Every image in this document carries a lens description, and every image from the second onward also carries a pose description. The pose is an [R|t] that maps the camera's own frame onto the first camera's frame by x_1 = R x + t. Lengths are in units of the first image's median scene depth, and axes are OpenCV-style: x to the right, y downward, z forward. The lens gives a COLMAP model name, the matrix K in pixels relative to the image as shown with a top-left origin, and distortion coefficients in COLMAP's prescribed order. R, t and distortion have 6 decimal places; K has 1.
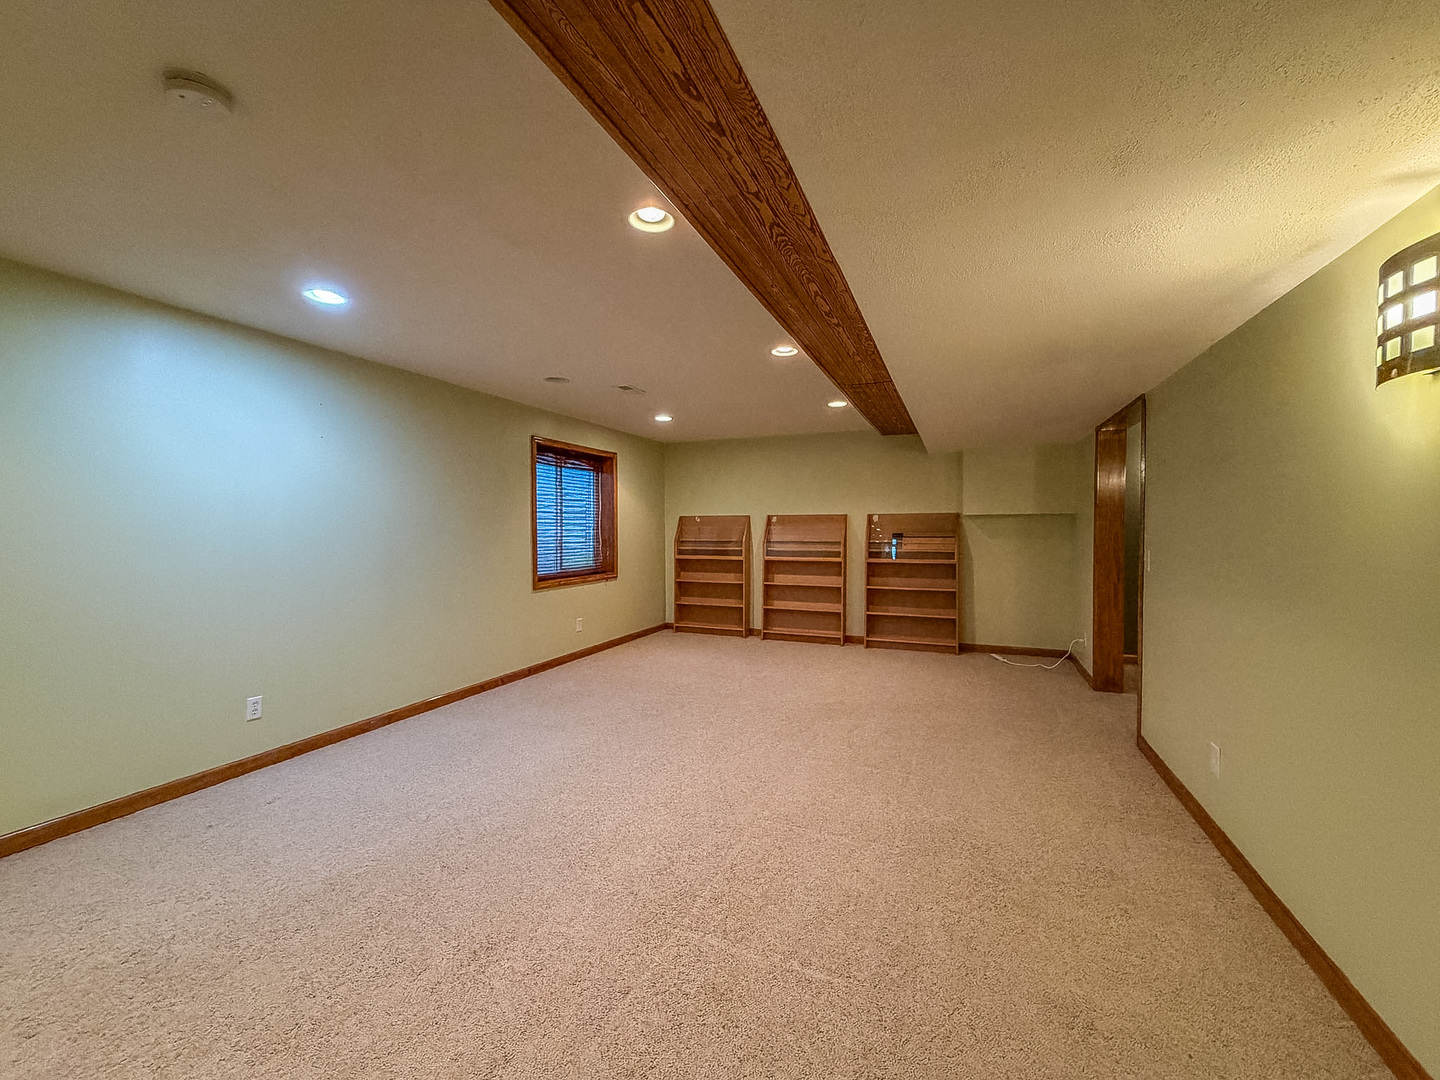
lens RADIAL K [[593.5, 0, 718.6], [0, 593.5, 540.4], [0, 0, 1]] dist [0.003530, 0.000128]
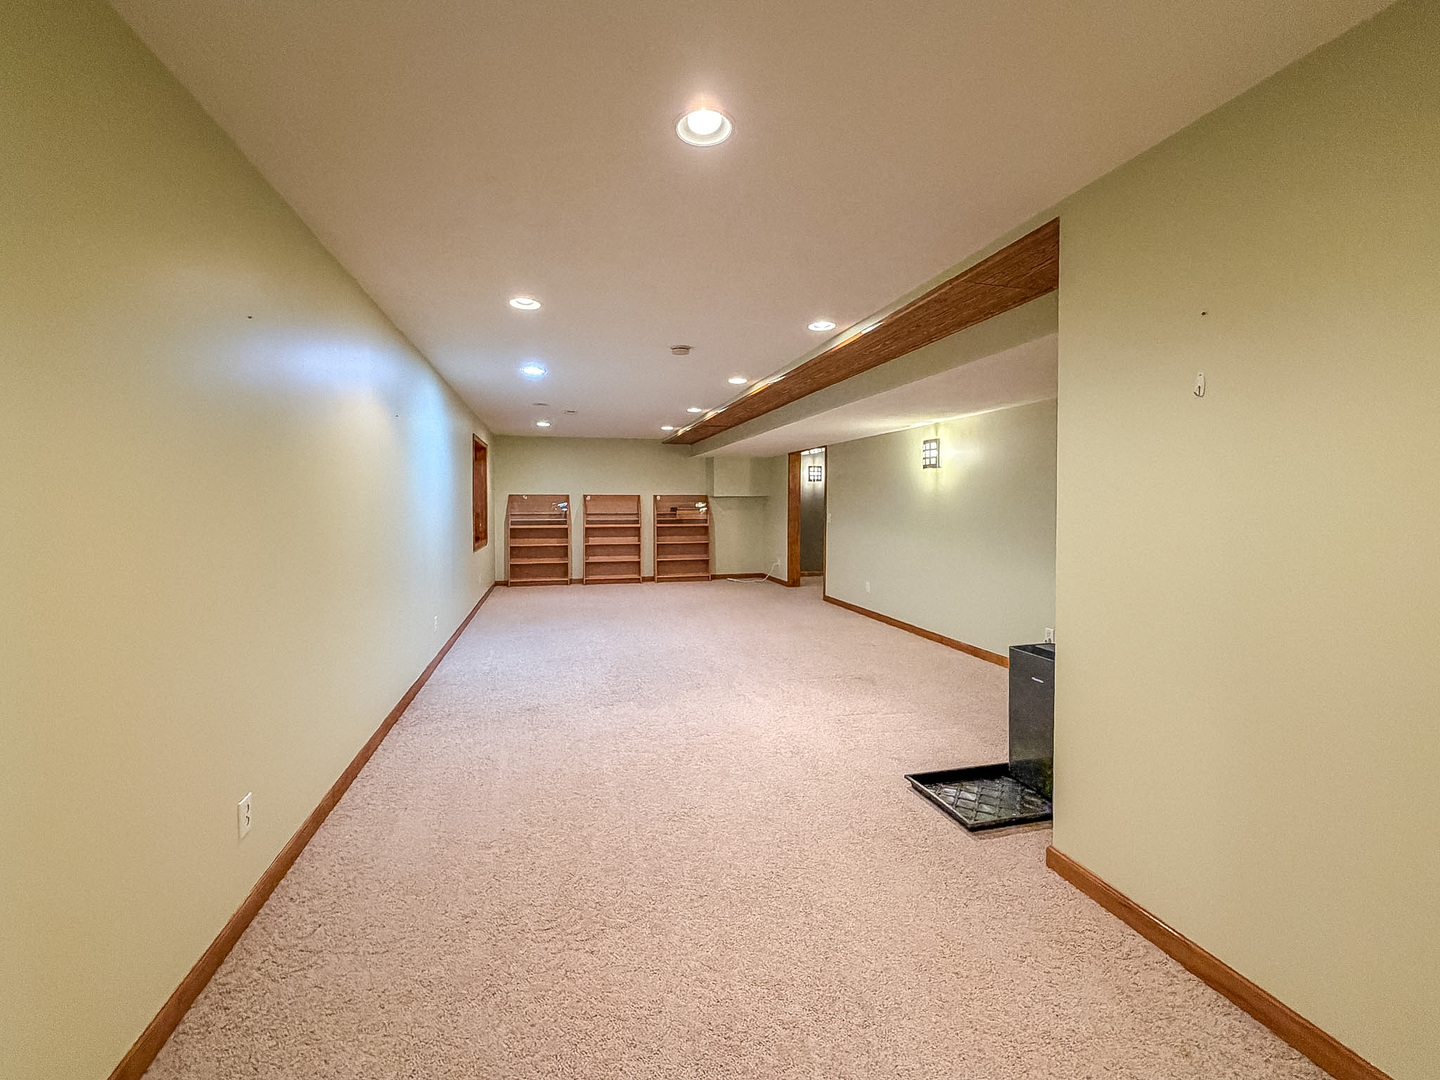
lens RADIAL K [[593.5, 0, 718.2], [0, 593.5, 531.8], [0, 0, 1]] dist [0.003530, 0.000128]
pose [[0.784763, -0.028885, 0.619122, -0.557485], [0.010261, 0.999382, 0.033620, 0.000154], [-0.619711, -0.020031, 0.784574, -0.287449]]
